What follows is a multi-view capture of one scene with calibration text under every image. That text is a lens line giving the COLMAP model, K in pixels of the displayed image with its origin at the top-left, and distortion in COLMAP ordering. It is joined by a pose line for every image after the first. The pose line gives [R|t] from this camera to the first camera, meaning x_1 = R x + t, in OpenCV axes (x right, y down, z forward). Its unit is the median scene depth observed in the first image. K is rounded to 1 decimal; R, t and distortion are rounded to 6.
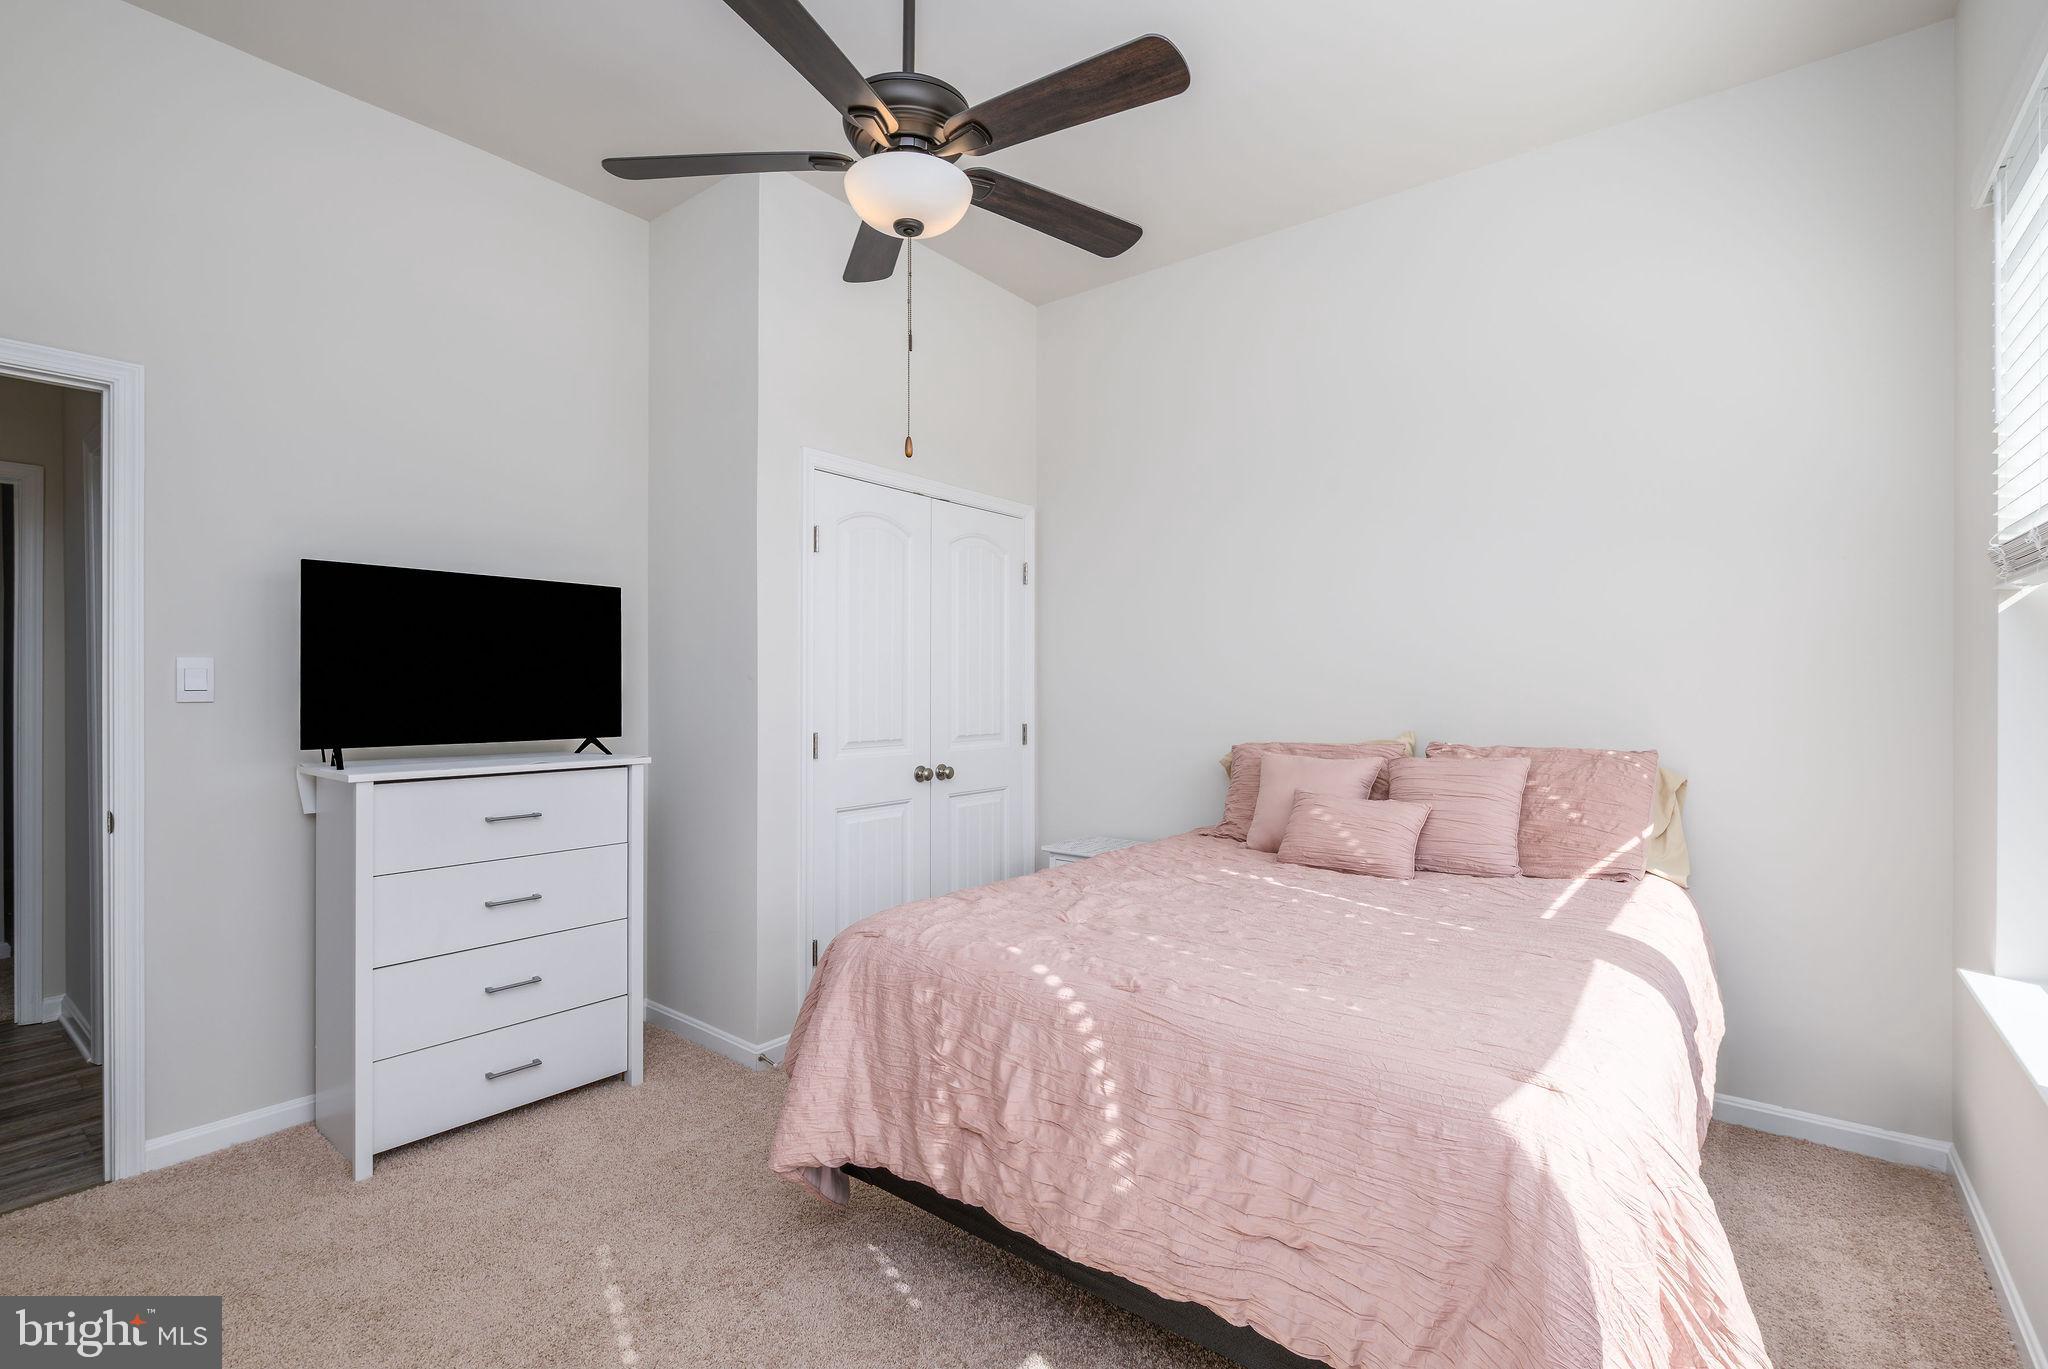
lens RADIAL K [[902.9, 0, 1024.0], [0, 902.9, 684.5], [0, 0, 1]] dist [-0.029127, -0.000071]
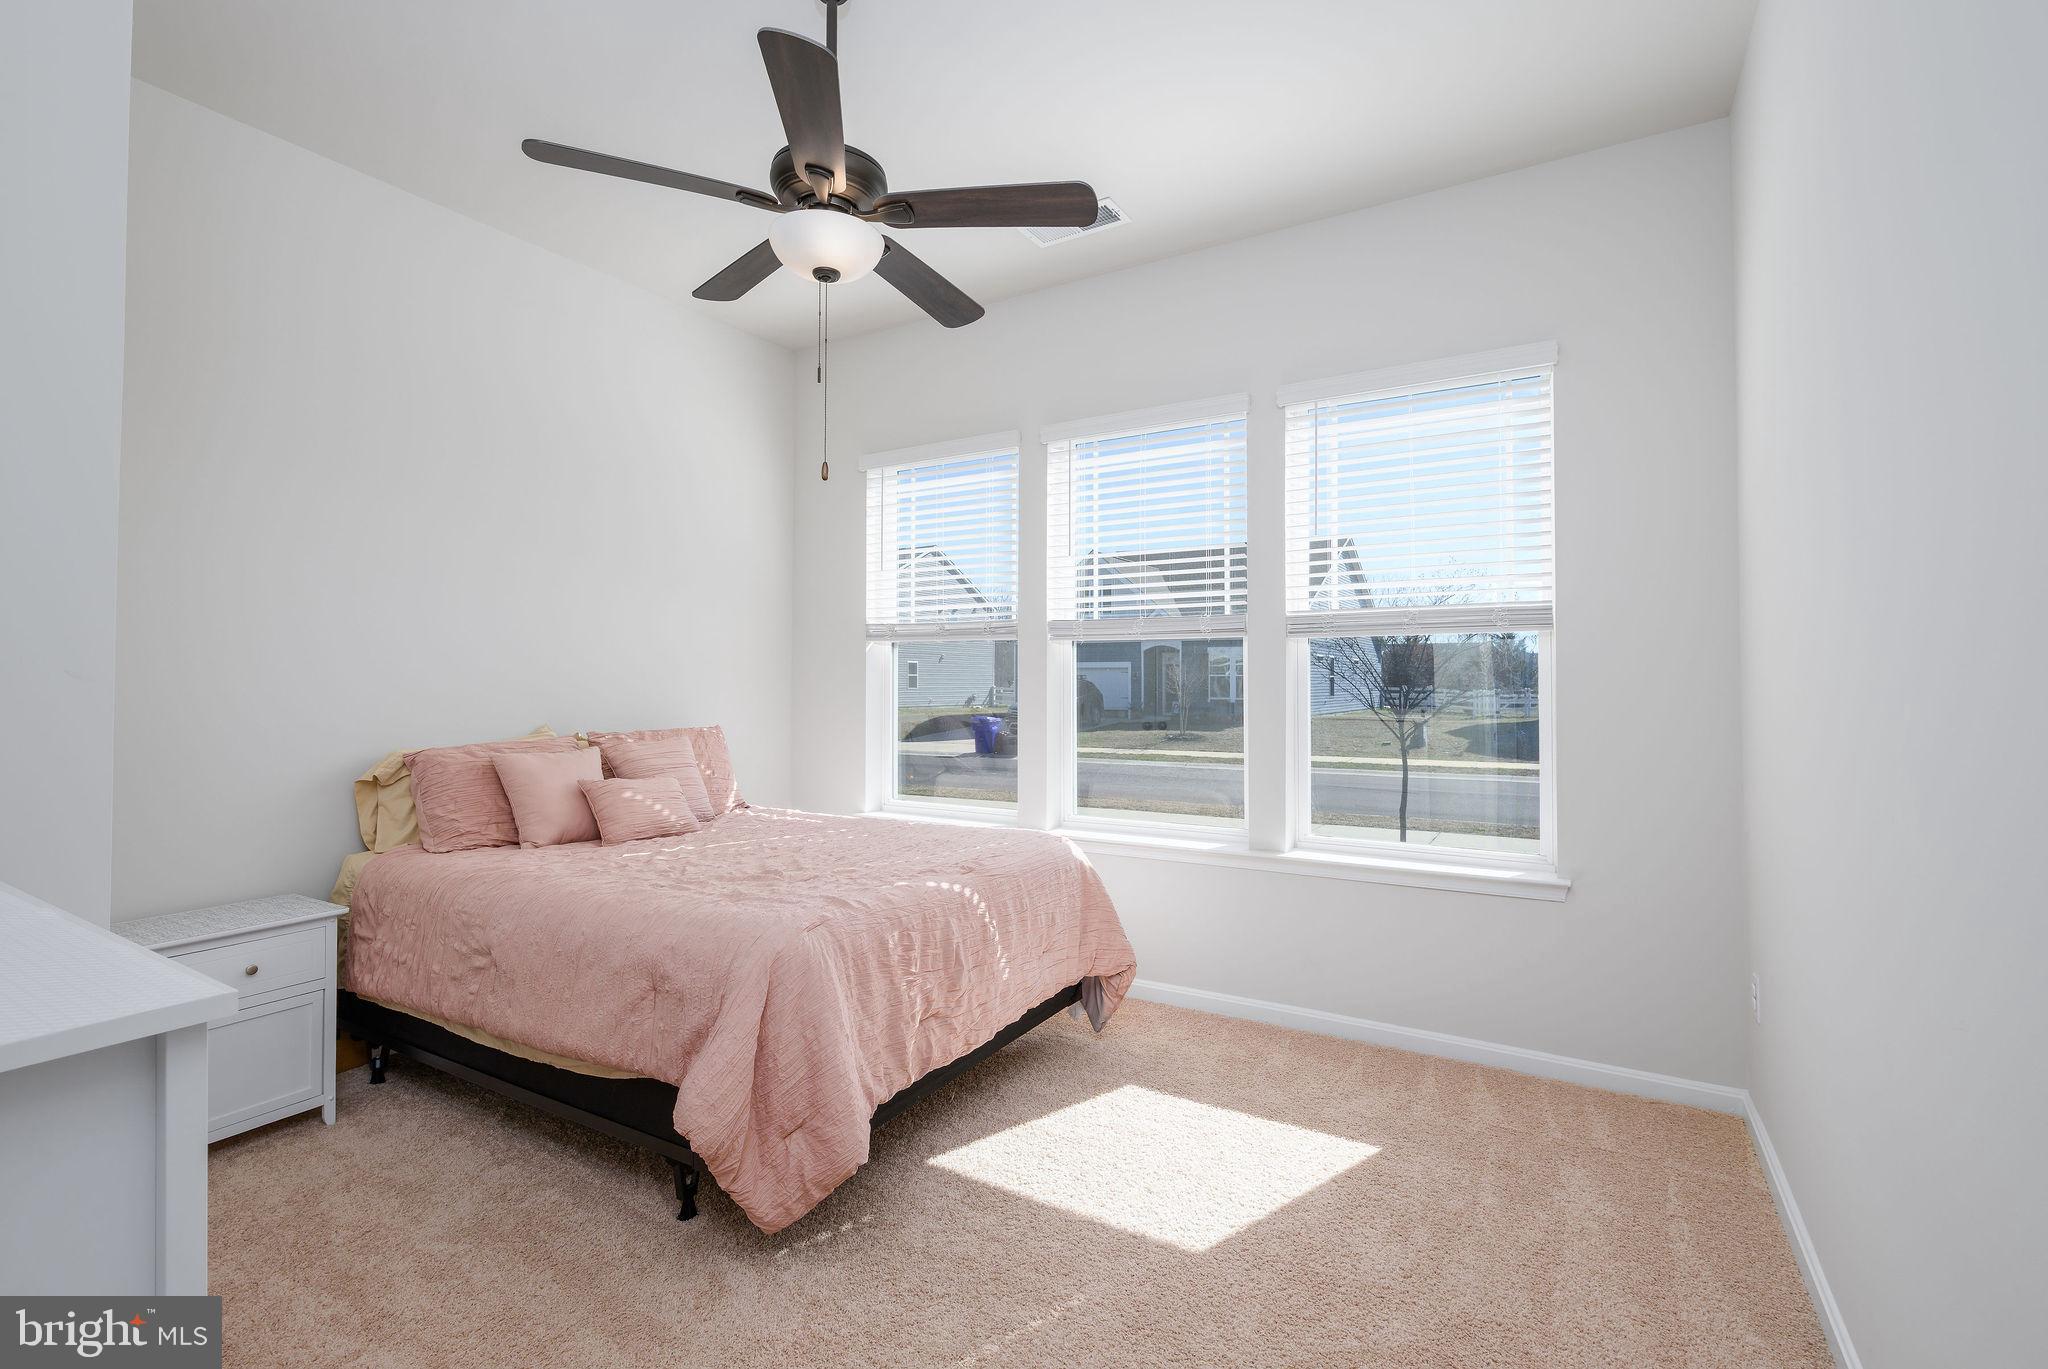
lens RADIAL K [[902.9, 0, 1024.0], [0, 902.9, 684.5], [0, 0, 1]] dist [-0.029127, -0.000071]
pose [[-0.090415, -0.009339, 0.995860, -1.366422], [0.002015, 0.999952, 0.009560, -0.014675], [-0.995902, 0.002872, -0.090392, 0.942891]]
